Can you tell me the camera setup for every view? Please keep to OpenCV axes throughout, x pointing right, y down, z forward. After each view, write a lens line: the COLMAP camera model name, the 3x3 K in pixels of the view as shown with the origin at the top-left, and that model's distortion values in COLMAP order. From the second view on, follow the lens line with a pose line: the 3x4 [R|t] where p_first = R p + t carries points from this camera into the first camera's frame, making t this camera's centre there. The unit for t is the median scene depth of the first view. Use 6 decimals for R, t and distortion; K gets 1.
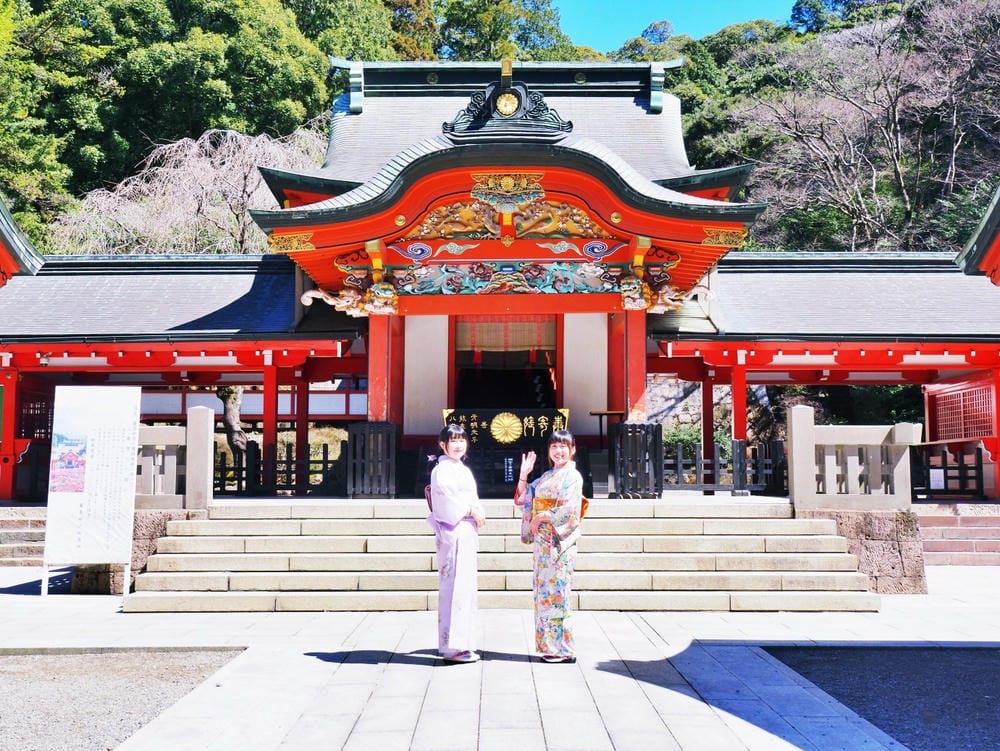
lens RADIAL K [[1092.7, 0, 495.7], [0, 1092.7, 369.9], [0, 0, 1]] dist [-0.001957, 0.000000]
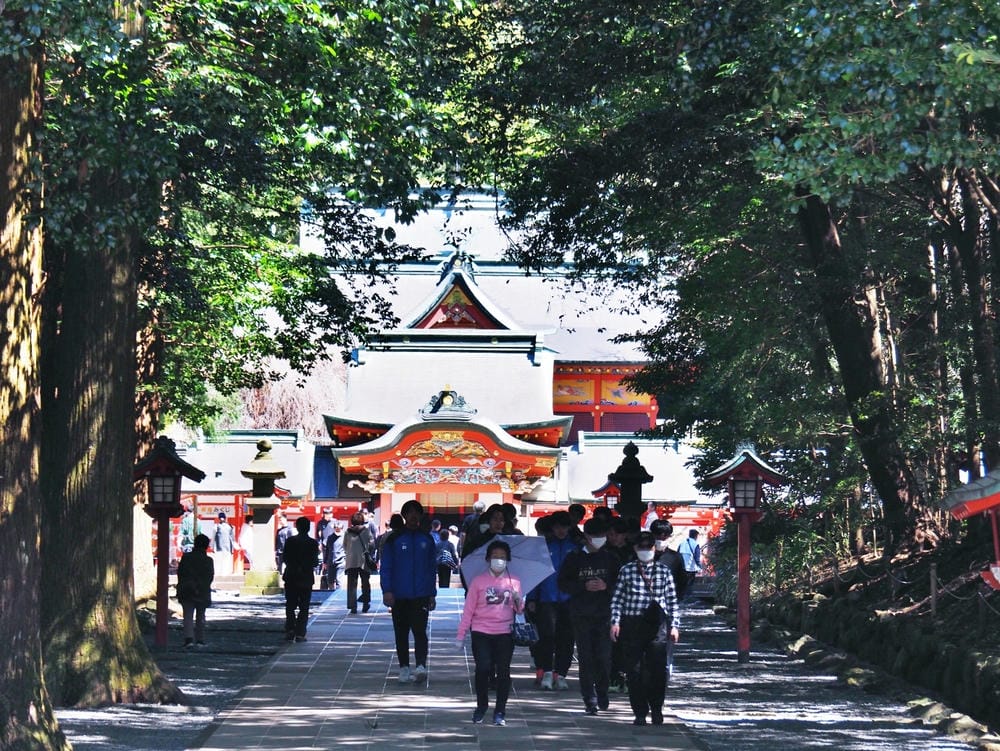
lens RADIAL K [[1970.8, 0, 500.3], [0, 1970.8, 375.6], [0, 0, 1]] dist [-0.008264, 0.000000]
pose [[0.999557, 0.017133, 0.024356, 0.017328], [-0.016124, 0.999027, -0.041061, -0.123029], [-0.025035, 0.040651, 0.998860, -2.773153]]
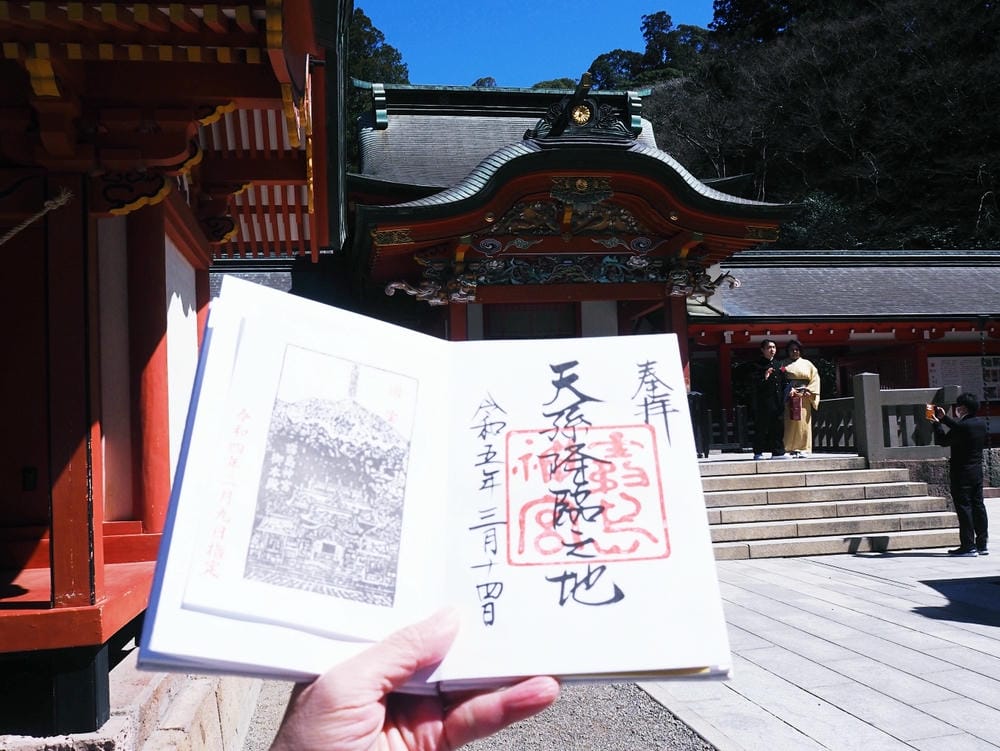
lens RADIAL K [[881.0, 0, 504.5], [0, 881.0, 381.8], [0, 0, 1]] dist [-0.047522, -0.003916]
pose [[0.986698, -0.026046, 0.160466, -0.204334], [0.021569, 0.999330, 0.029578, 0.004043], [-0.161129, -0.025724, 0.986598, 0.104007]]
